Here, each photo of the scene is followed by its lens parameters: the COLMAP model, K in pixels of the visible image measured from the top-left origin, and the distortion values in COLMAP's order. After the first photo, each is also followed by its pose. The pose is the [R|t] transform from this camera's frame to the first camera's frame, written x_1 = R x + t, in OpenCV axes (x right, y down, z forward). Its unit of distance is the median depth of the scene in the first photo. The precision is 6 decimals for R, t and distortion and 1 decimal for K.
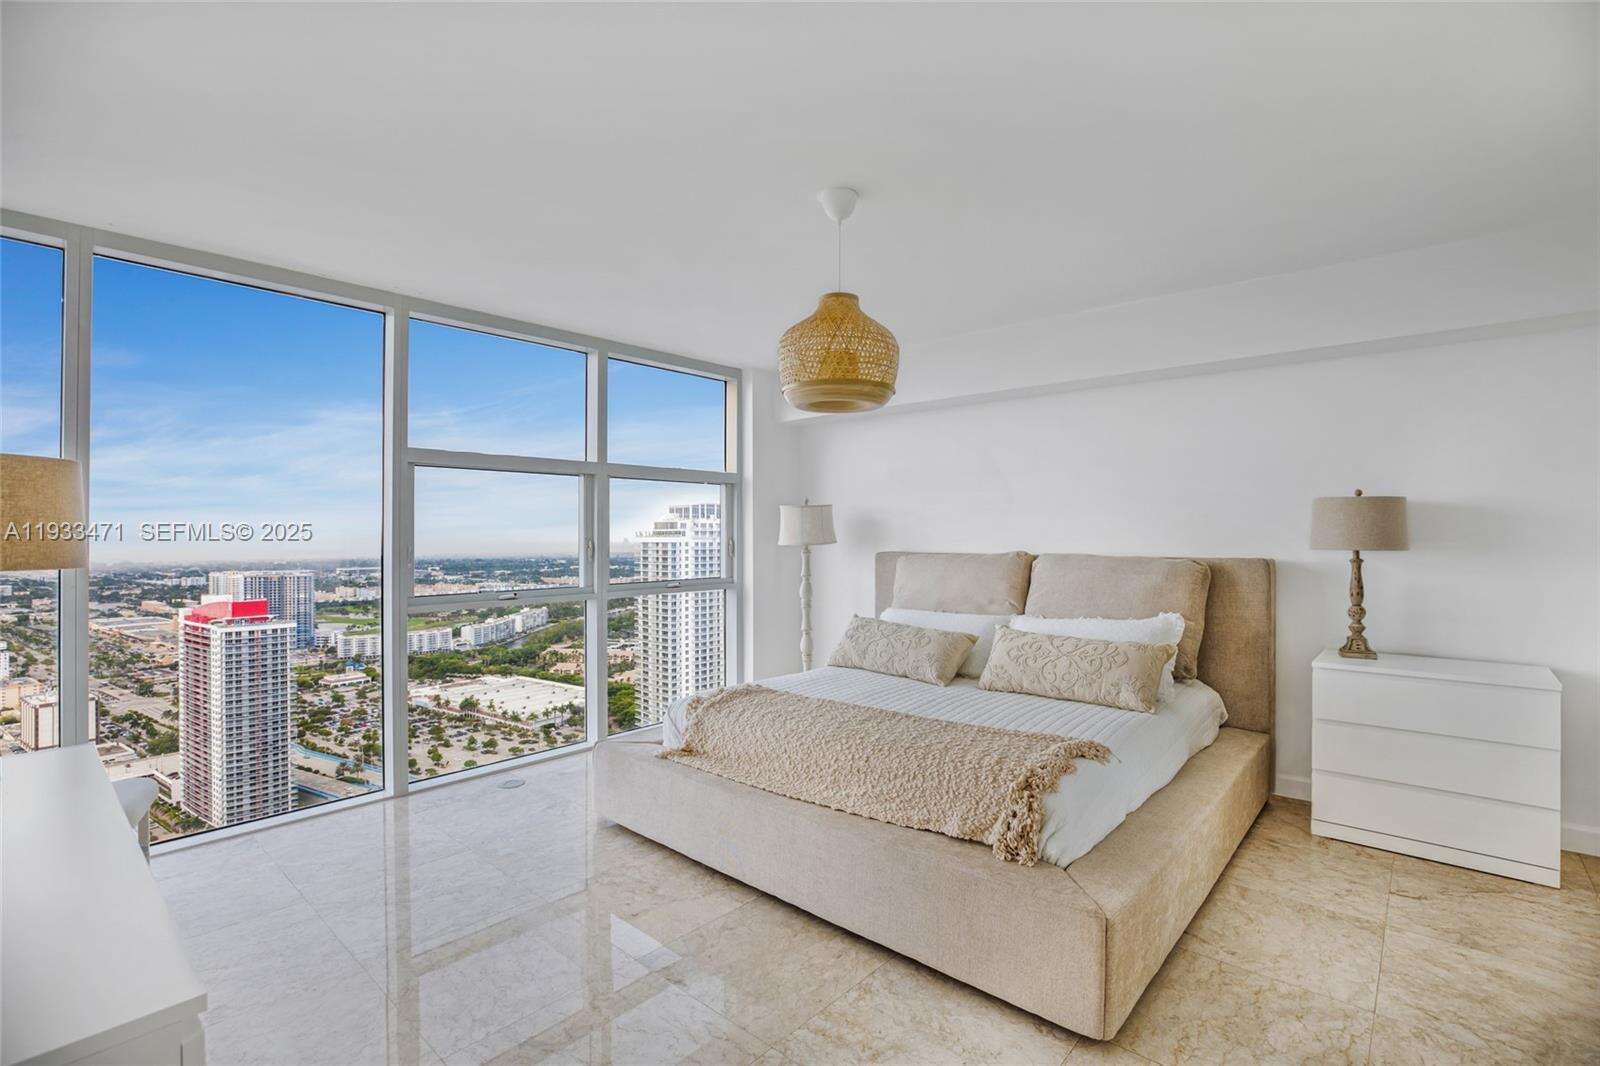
lens RADIAL K [[729.0, 0, 810.2], [0, 729.0, 532.5], [0, 0, 1]] dist [-0.039708, 0.010852]
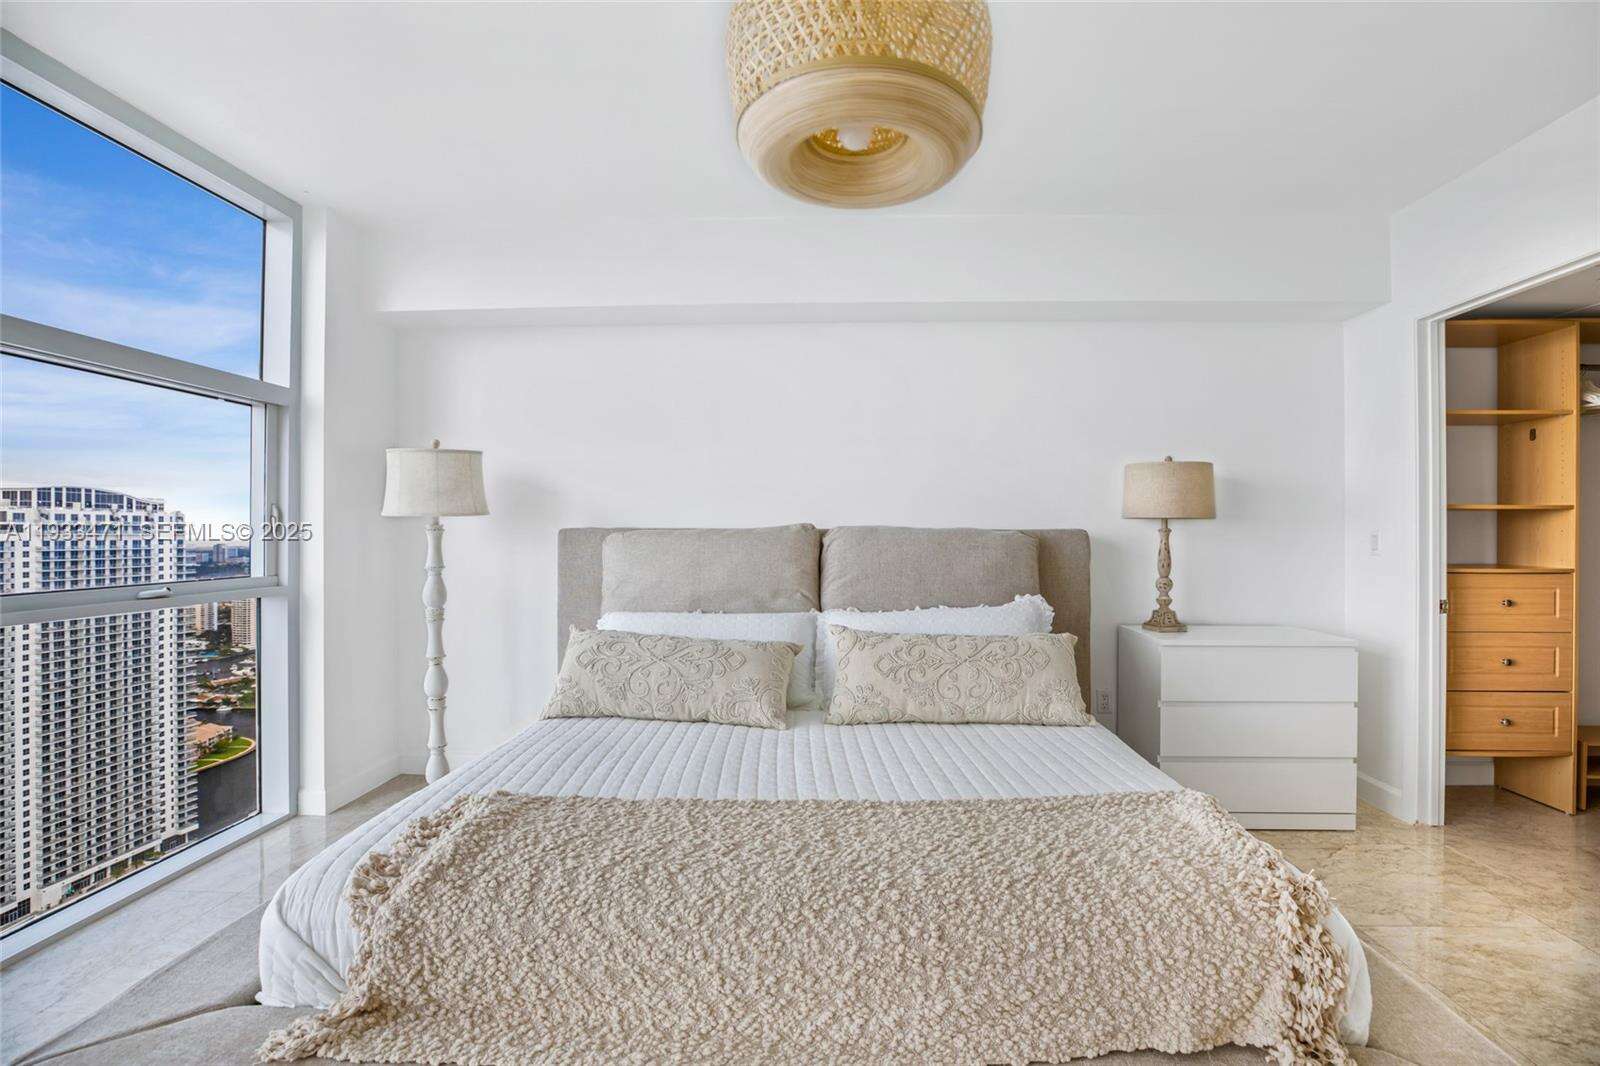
lens RADIAL K [[729.0, 0, 810.2], [0, 729.0, 532.5], [0, 0, 1]] dist [-0.039708, 0.010852]
pose [[0.782825, 0.003878, 0.622230, -0.134540], [-0.005645, 0.999984, 0.000870, 0.027605], [-0.622216, -0.004193, 0.782834, 0.339513]]
